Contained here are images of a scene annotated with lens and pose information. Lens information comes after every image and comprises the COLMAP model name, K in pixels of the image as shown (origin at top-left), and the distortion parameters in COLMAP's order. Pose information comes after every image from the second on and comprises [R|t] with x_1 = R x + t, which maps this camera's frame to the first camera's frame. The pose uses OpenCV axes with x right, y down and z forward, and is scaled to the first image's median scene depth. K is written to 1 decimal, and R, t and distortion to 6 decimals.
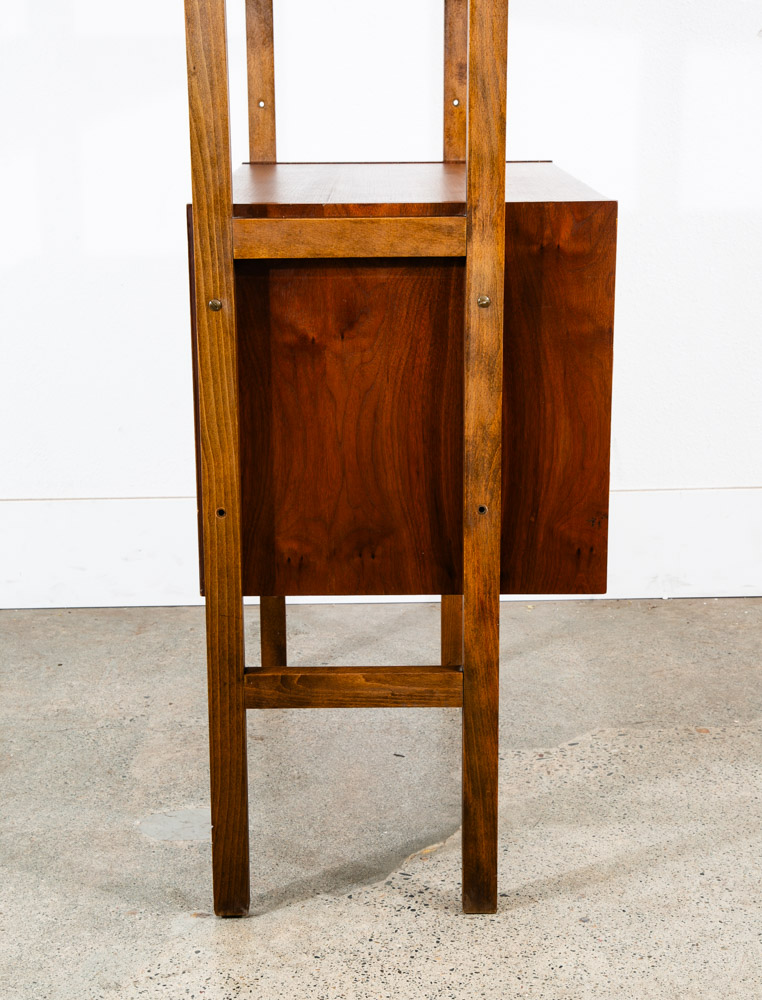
lens RADIAL K [[1719.7, 0, 381.0], [0, 1719.7, 500.0], [0, 0, 1]] dist [0.159181, -0.031123]
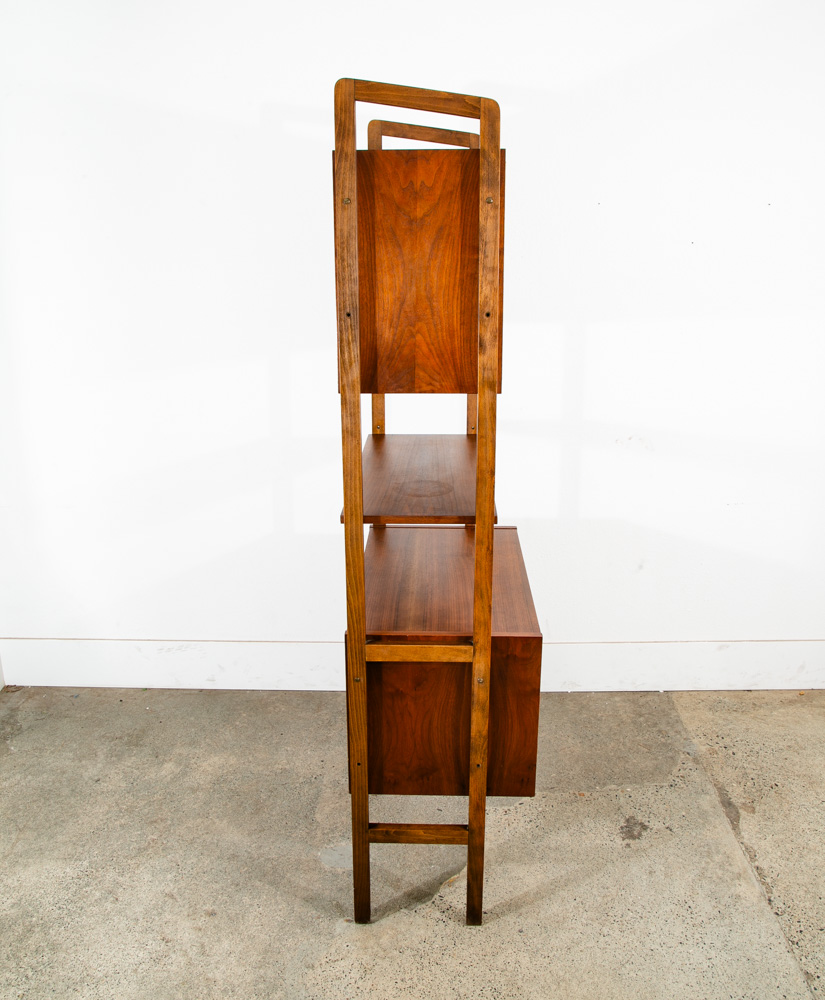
lens RADIAL K [[886.6, 0, 411.7], [0, 886.6, 476.4], [0, 0, 1]] dist [-0.071656, 0.009068]
pose [[0.999520, 0.013859, -0.027691, 0.000103], [-0.012928, 0.999354, 0.033533, -0.383951], [0.028138, -0.033159, 0.999054, -0.098633]]
